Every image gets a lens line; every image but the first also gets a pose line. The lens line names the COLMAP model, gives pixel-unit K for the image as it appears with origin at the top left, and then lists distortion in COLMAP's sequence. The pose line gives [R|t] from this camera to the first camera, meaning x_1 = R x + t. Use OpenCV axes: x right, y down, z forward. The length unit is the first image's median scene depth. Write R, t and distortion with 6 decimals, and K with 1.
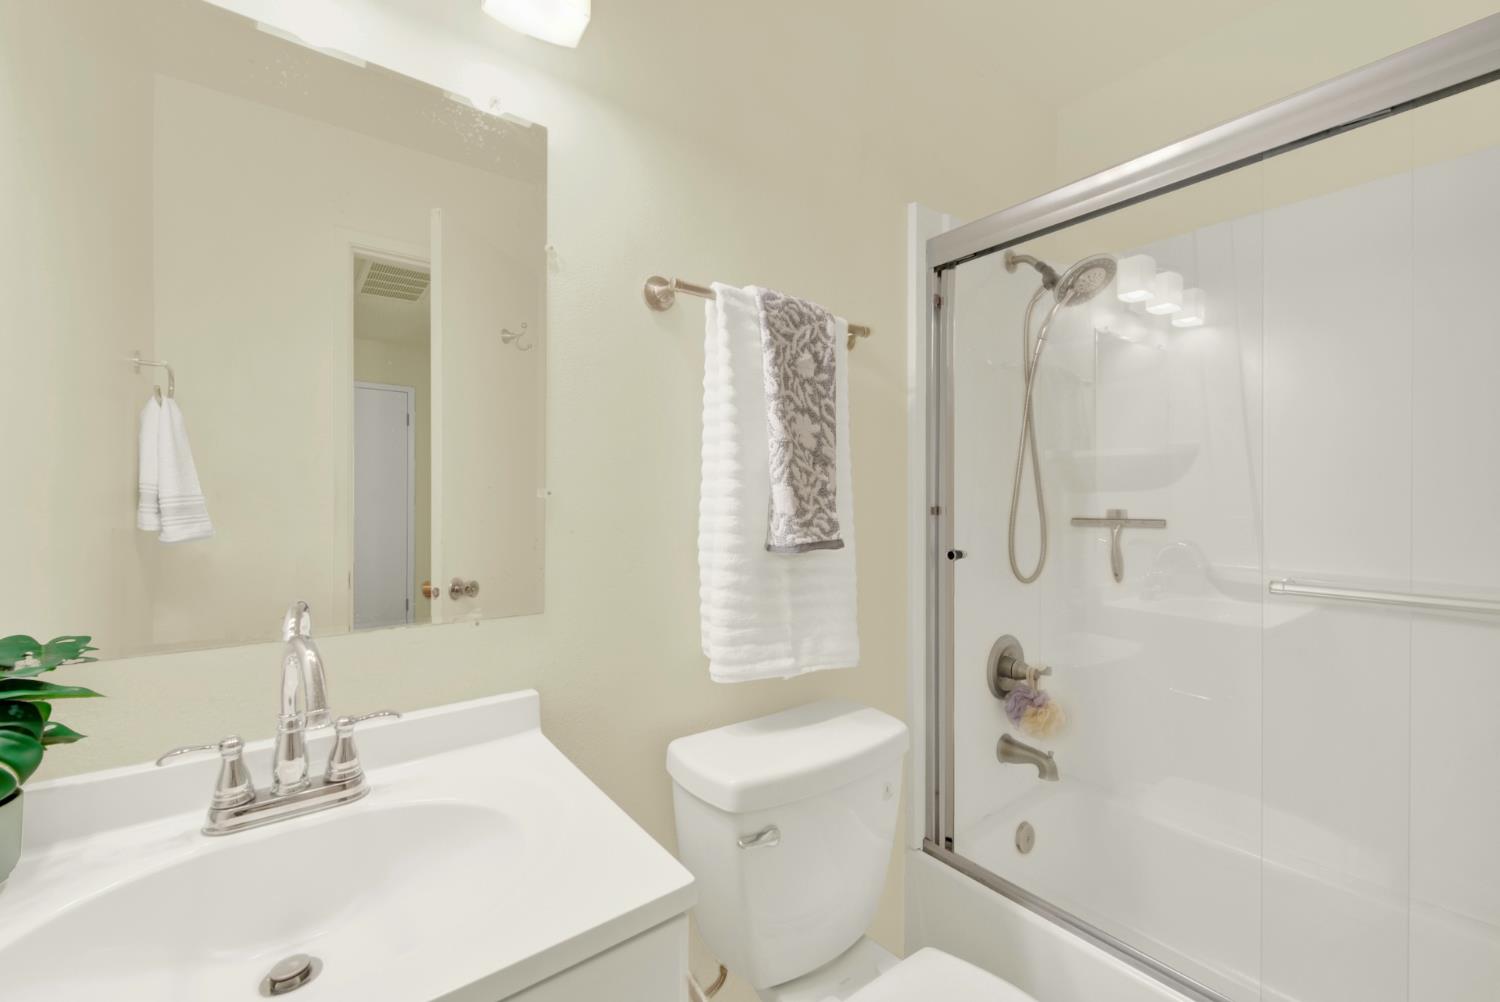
lens RADIAL K [[612.1, 0, 747.2], [0, 612.1, 498.1], [0, 0, 1]] dist [0.001639, -0.002177]
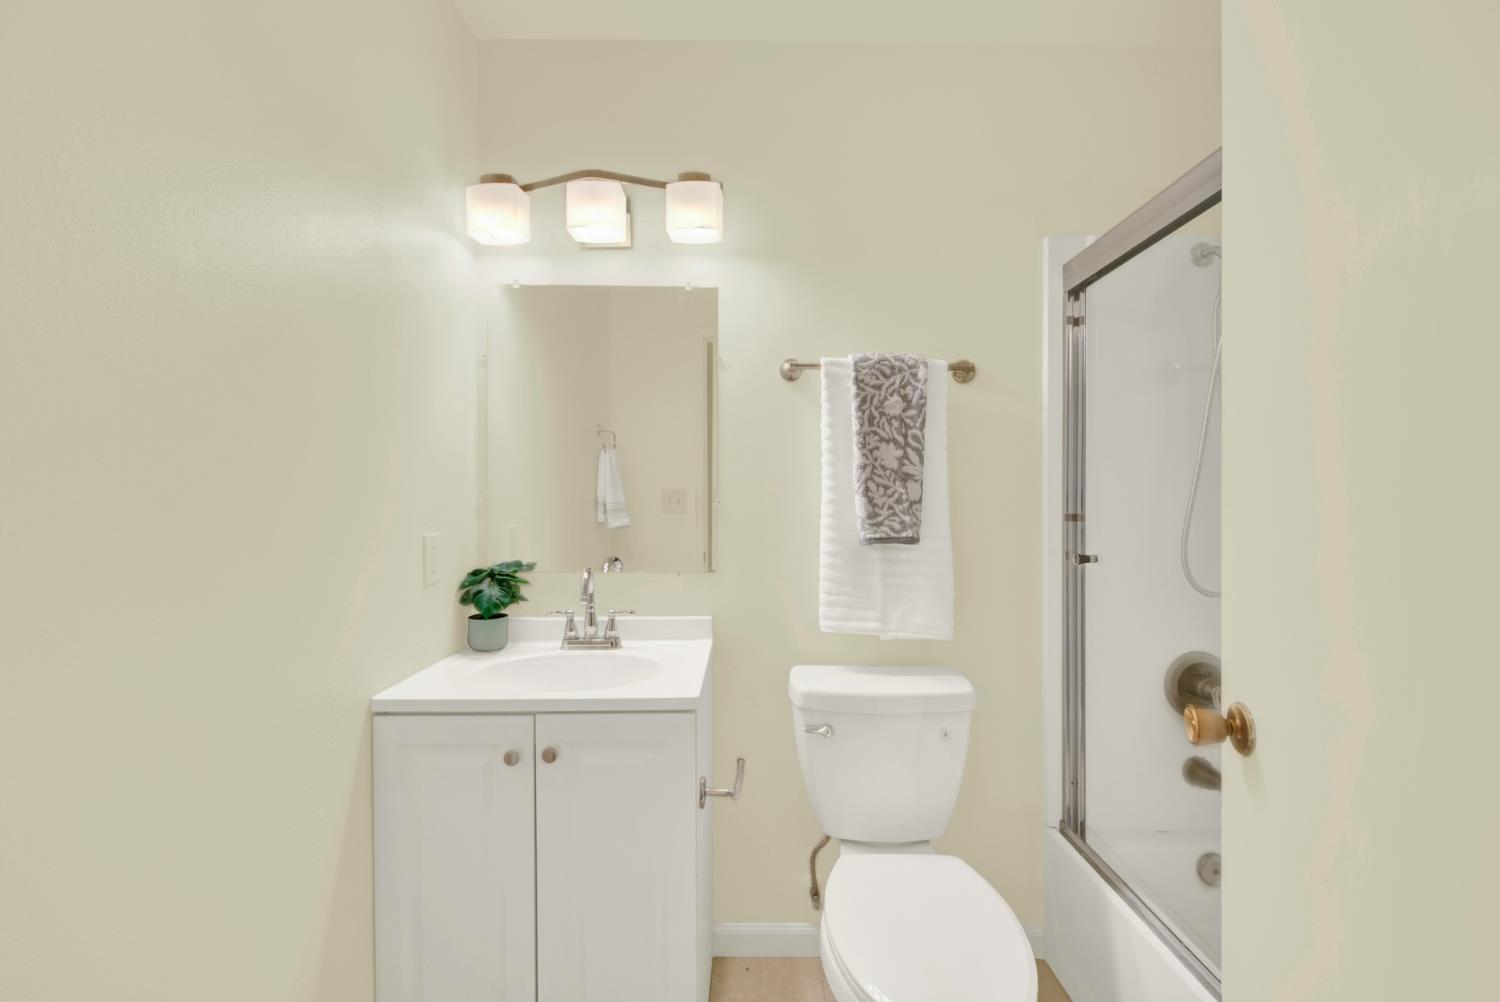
lens RADIAL K [[612.1, 0, 758.5], [0, 612.1, 502.0], [0, 0, 1]] dist [0.001639, -0.002177]
pose [[0.797696, -0.000334, -0.603059, 0.681608], [-0.001771, 0.999994, -0.002897, -0.003021], [0.603057, 0.003379, 0.797691, -0.247603]]
